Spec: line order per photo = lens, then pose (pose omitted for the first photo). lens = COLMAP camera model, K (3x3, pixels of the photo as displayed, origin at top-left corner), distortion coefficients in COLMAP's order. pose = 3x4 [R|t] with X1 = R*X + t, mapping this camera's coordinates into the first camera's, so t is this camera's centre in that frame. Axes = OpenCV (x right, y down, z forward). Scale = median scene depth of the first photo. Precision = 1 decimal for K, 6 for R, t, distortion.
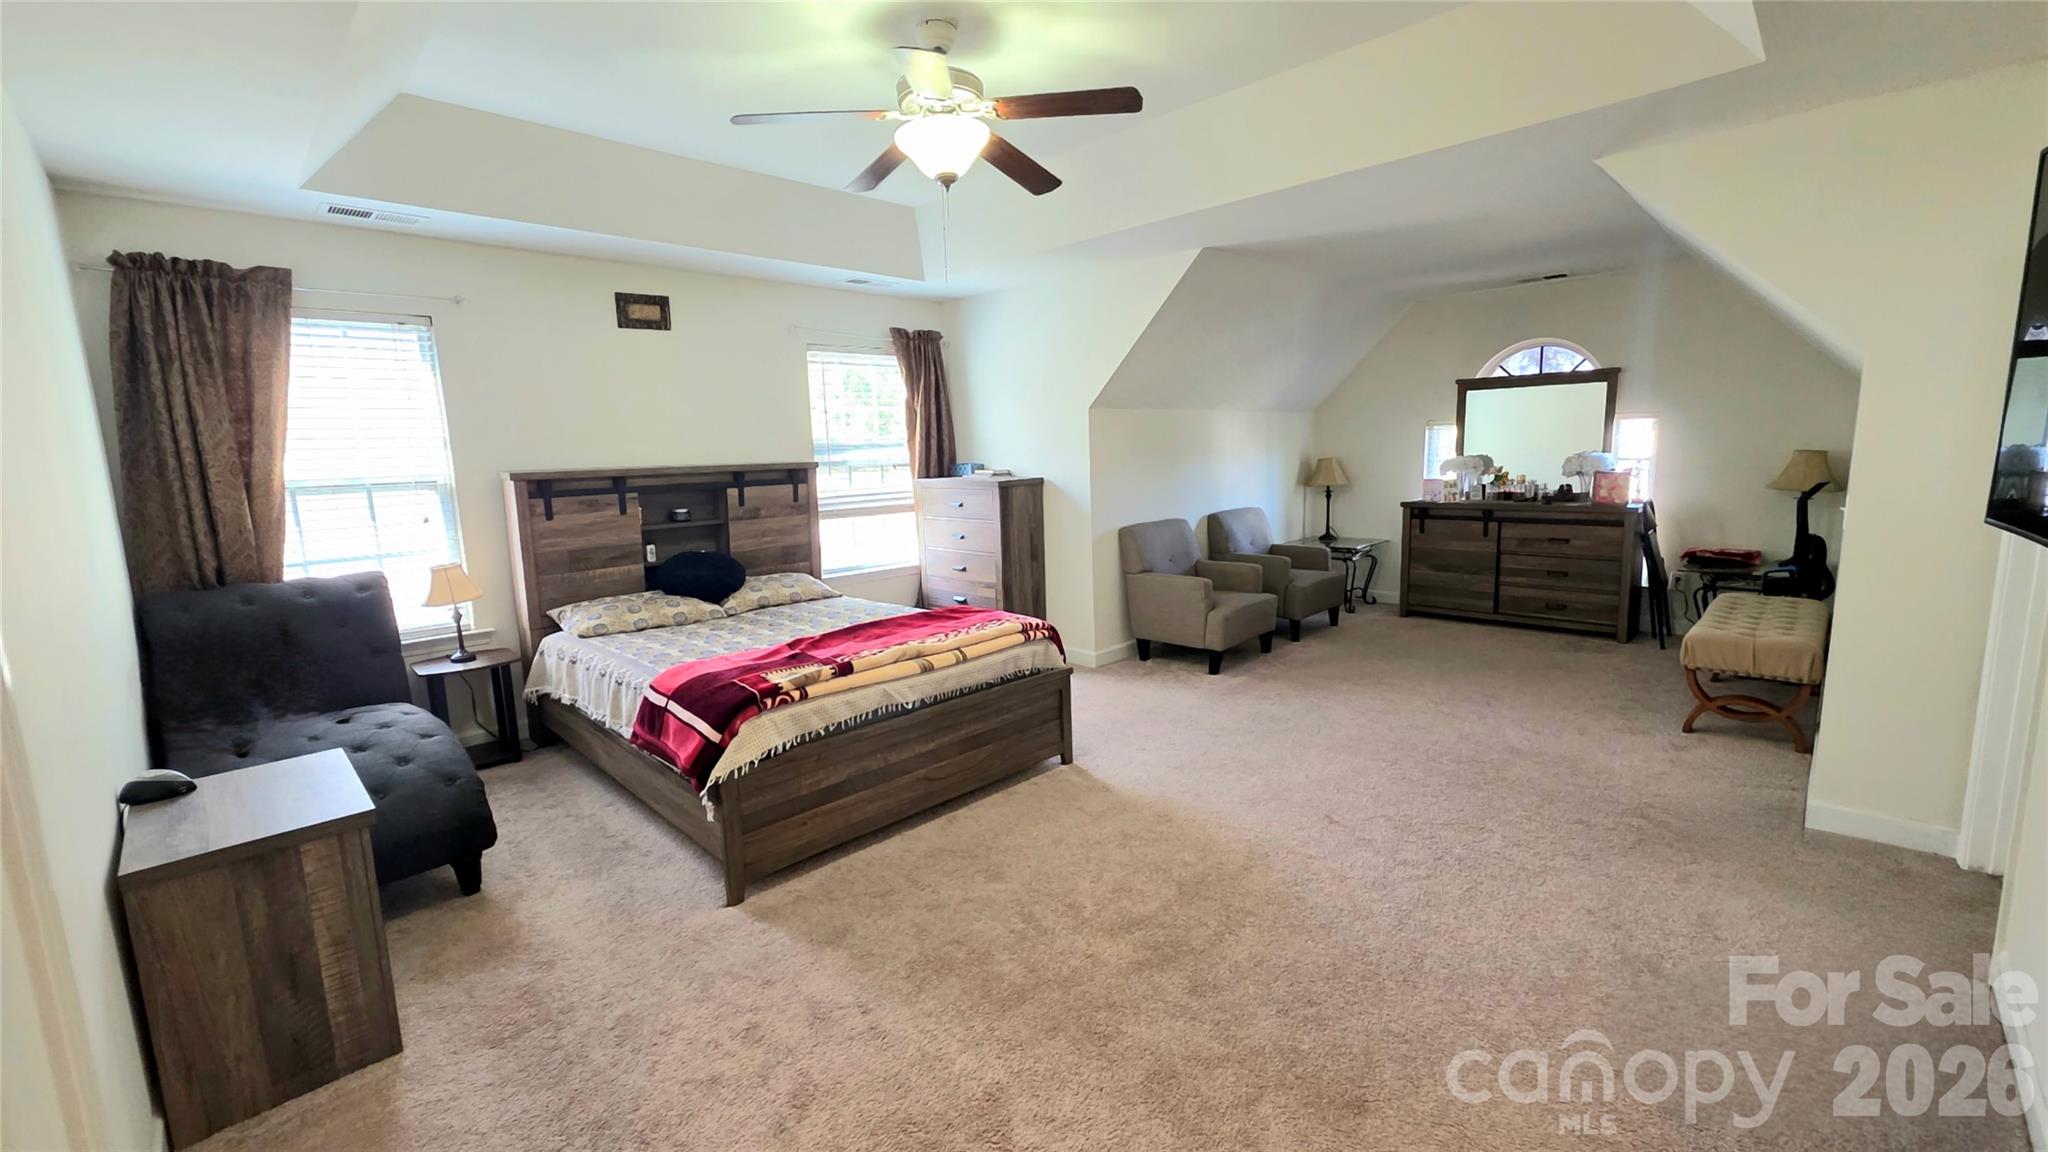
lens RADIAL K [[816.6, 0, 1019.7], [0, 816.6, 570.6], [0, 0, 1]] dist [-0.000795, -0.000305]
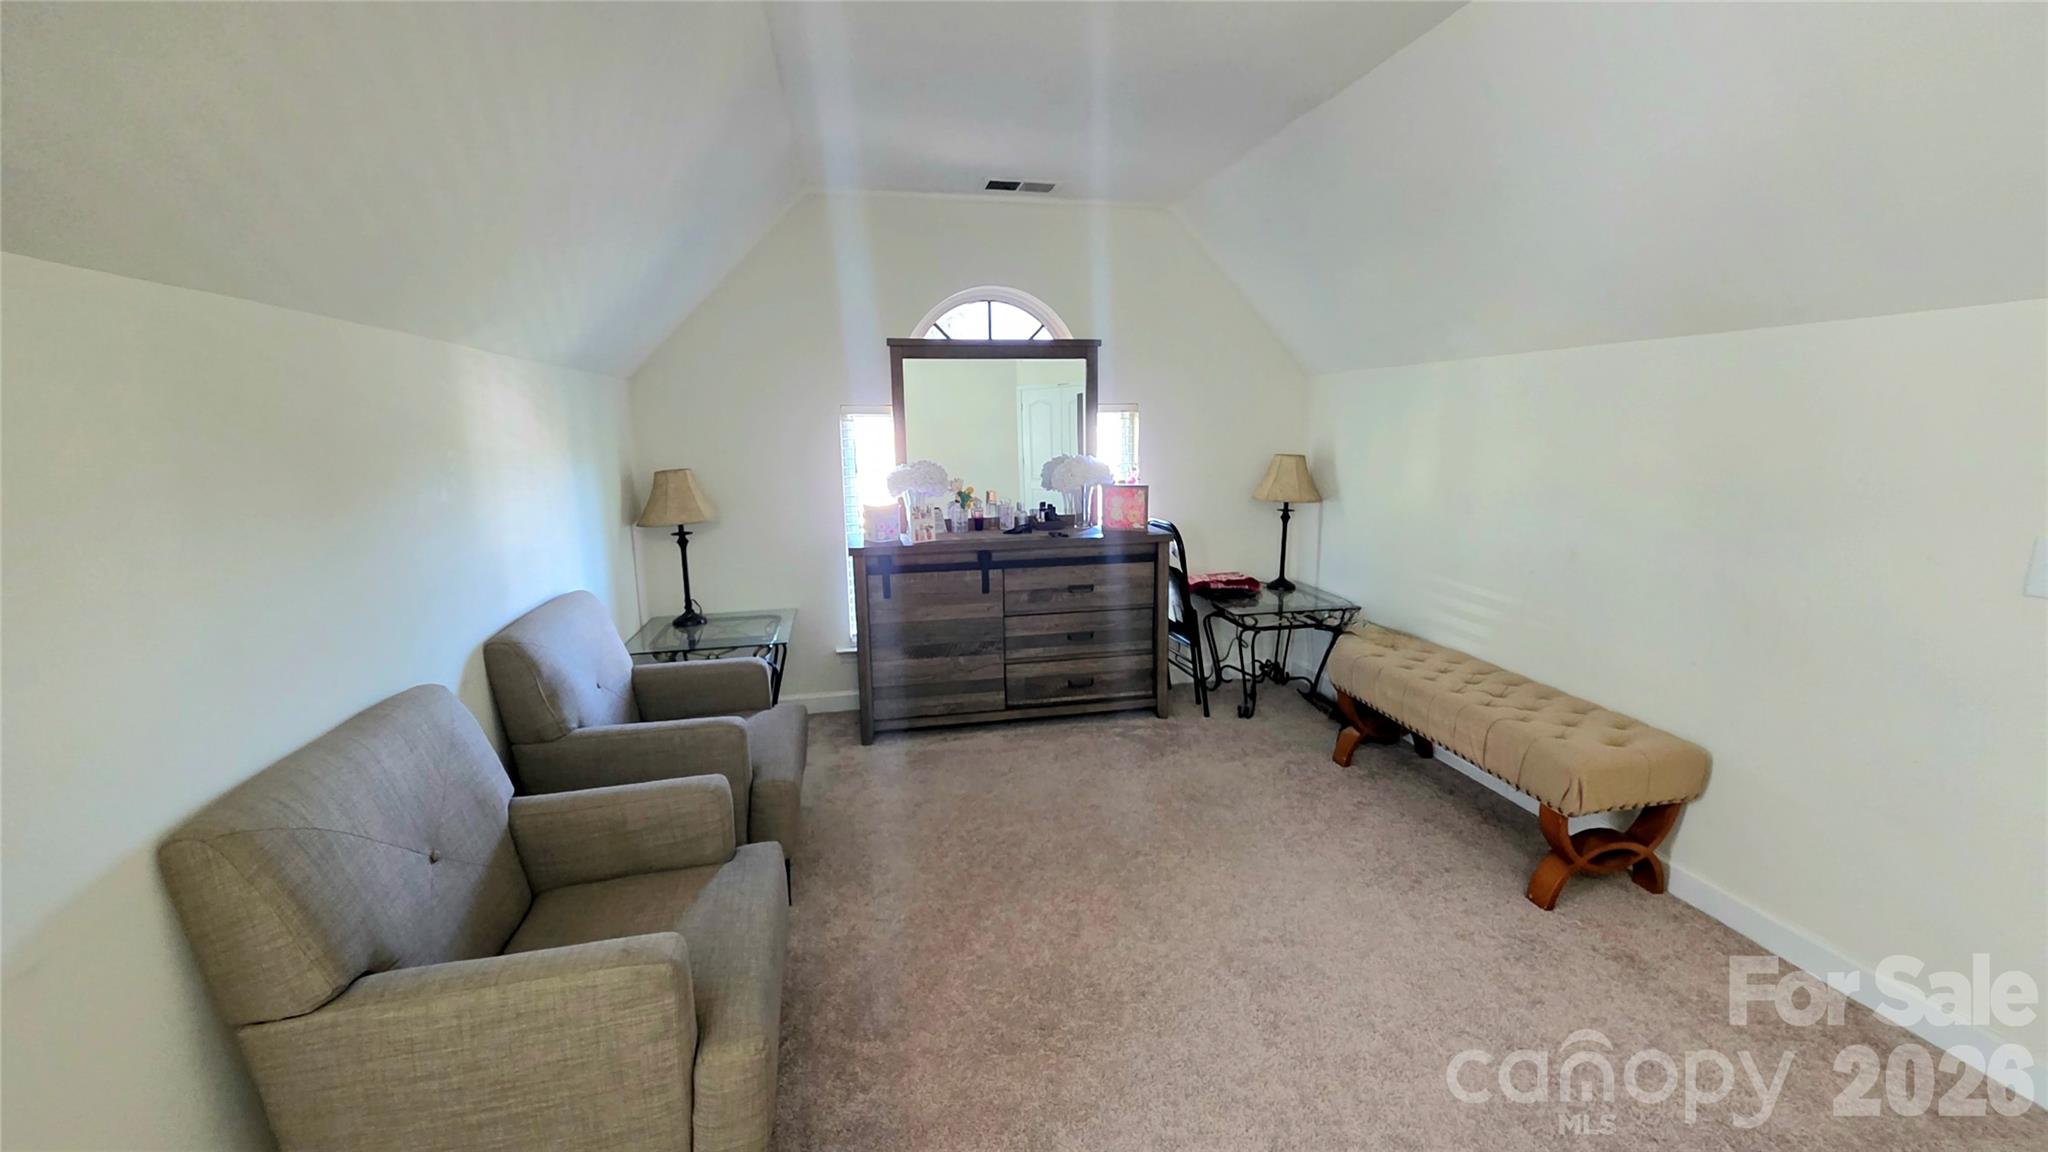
lens RADIAL K [[816.6, 0, 1019.4], [0, 816.6, 575.8], [0, 0, 1]] dist [-0.000795, -0.000305]
pose [[0.549128, -0.126752, 0.826070, 0.072091], [0.124633, 0.989799, 0.069025, -0.094673], [-0.826393, 0.065052, 0.559324, 0.628258]]
